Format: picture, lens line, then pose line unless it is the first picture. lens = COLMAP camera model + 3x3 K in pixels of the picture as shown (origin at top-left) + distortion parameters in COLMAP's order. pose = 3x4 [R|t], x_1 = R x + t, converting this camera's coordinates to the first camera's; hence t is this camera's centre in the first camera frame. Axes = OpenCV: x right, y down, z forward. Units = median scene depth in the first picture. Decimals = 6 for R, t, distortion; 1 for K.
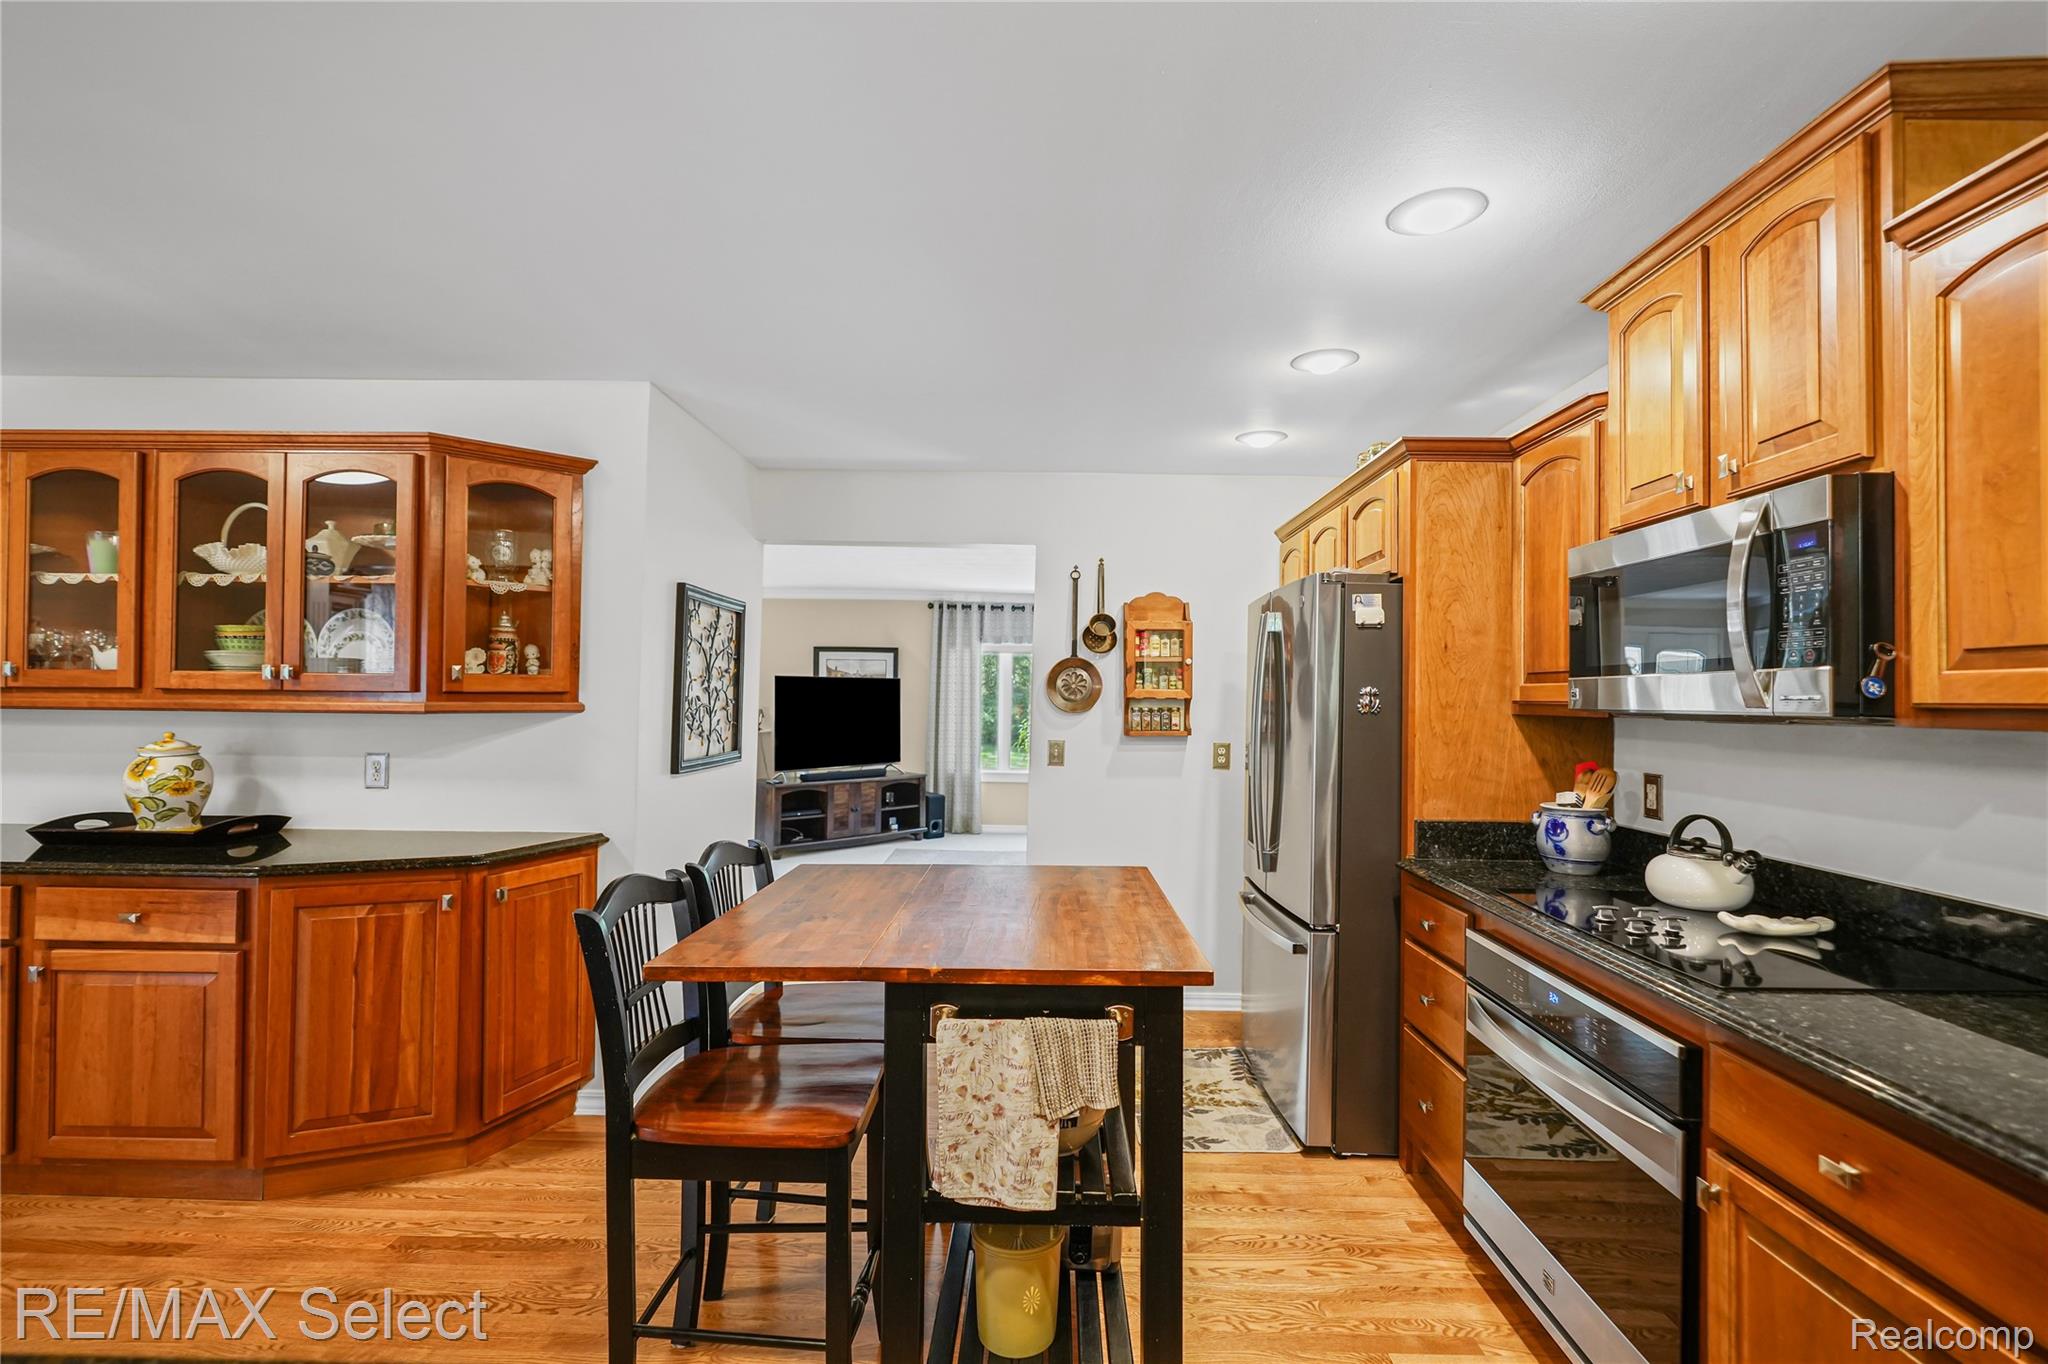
lens RADIAL K [[924.3, 0, 1035.3], [0, 924.3, 684.1], [0, 0, 1]] dist [-0.001747, 0.000413]
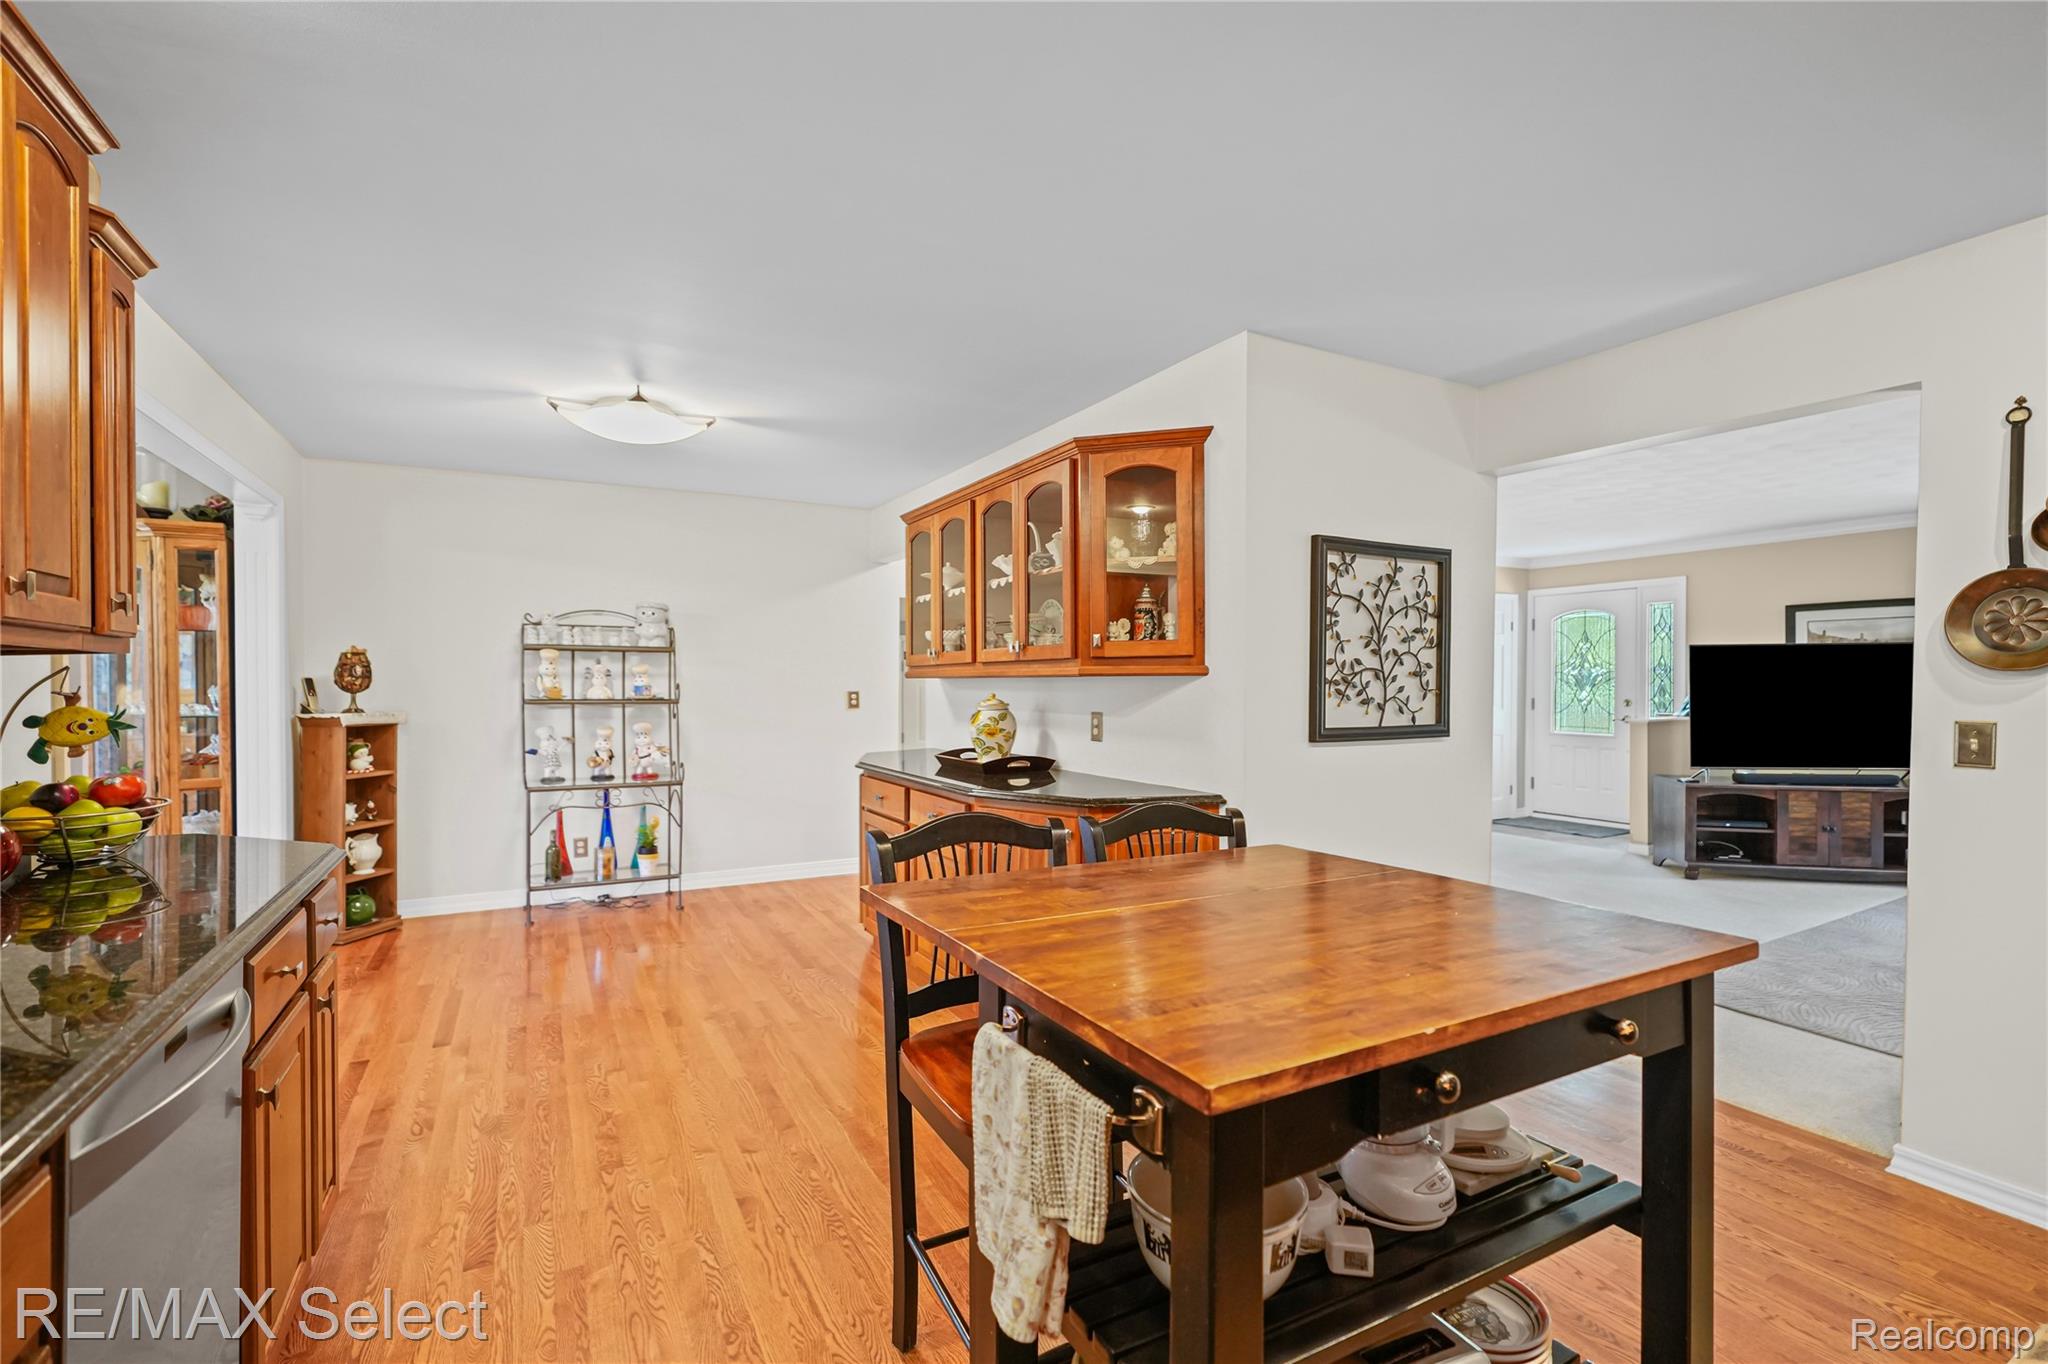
lens RADIAL K [[924.3, 0, 1037.4], [0, 924.3, 688.7], [0, 0, 1]] dist [-0.001747, 0.000413]
pose [[0.499630, -0.006513, -0.866215, 0.311041], [0.018525, 0.999823, 0.003168, 0.039995], [0.866041, -0.017629, 0.499662, 0.335647]]
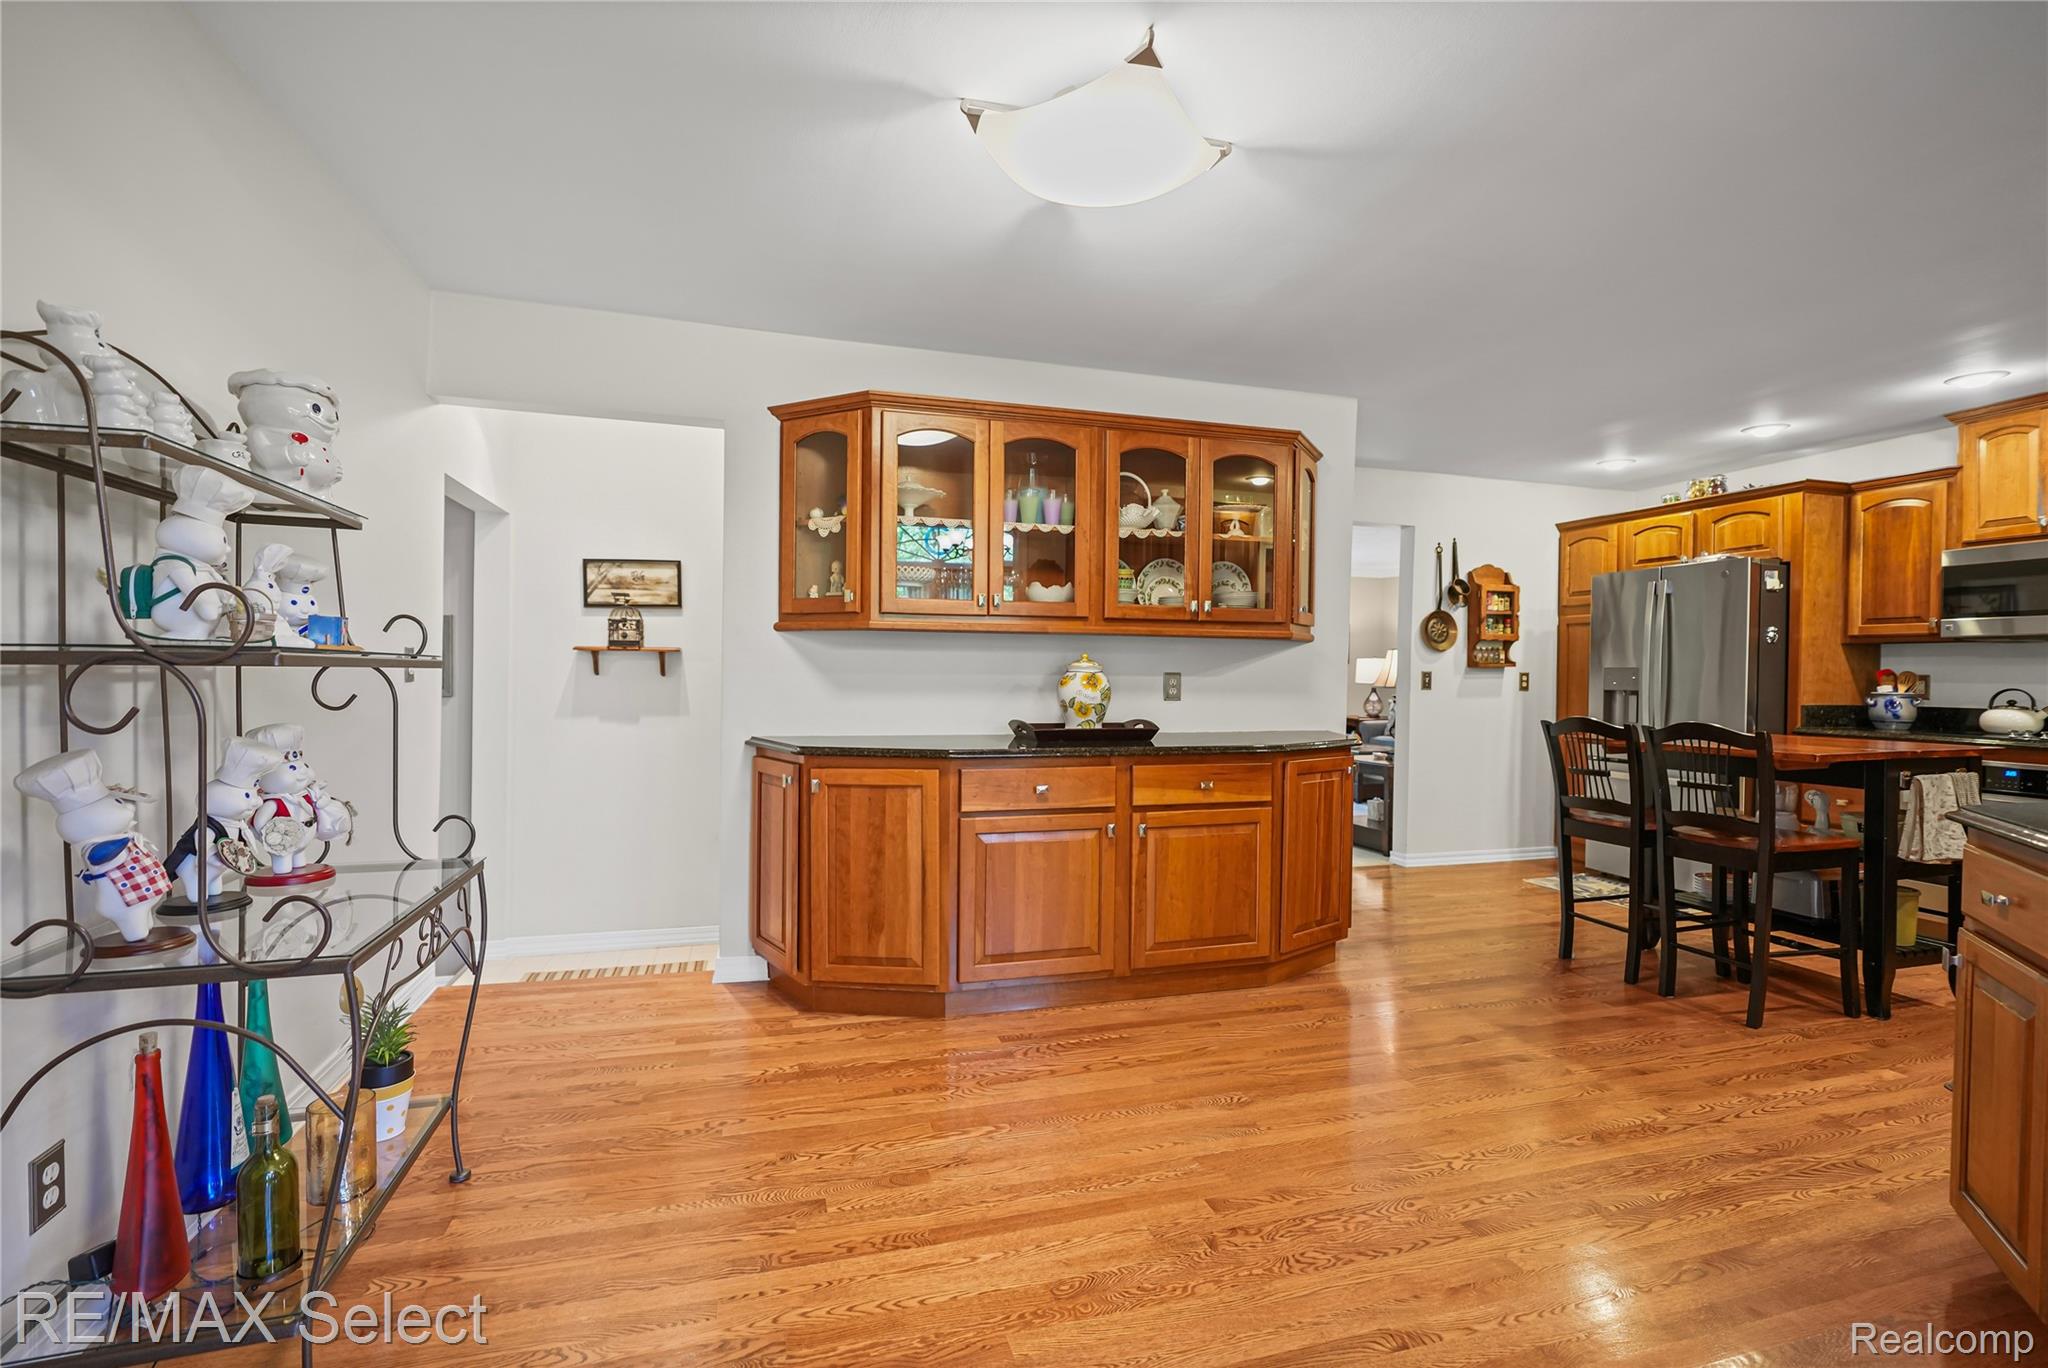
lens RADIAL K [[924.3, 0, 1032.0], [0, 924.3, 681.0], [0, 0, 1]] dist [-0.001747, 0.000413]
pose [[0.952316, -0.007507, 0.305020, -1.330852], [-0.002518, 0.999470, 0.032461, 0.046518], [-0.305102, -0.031681, 0.951793, -0.167854]]
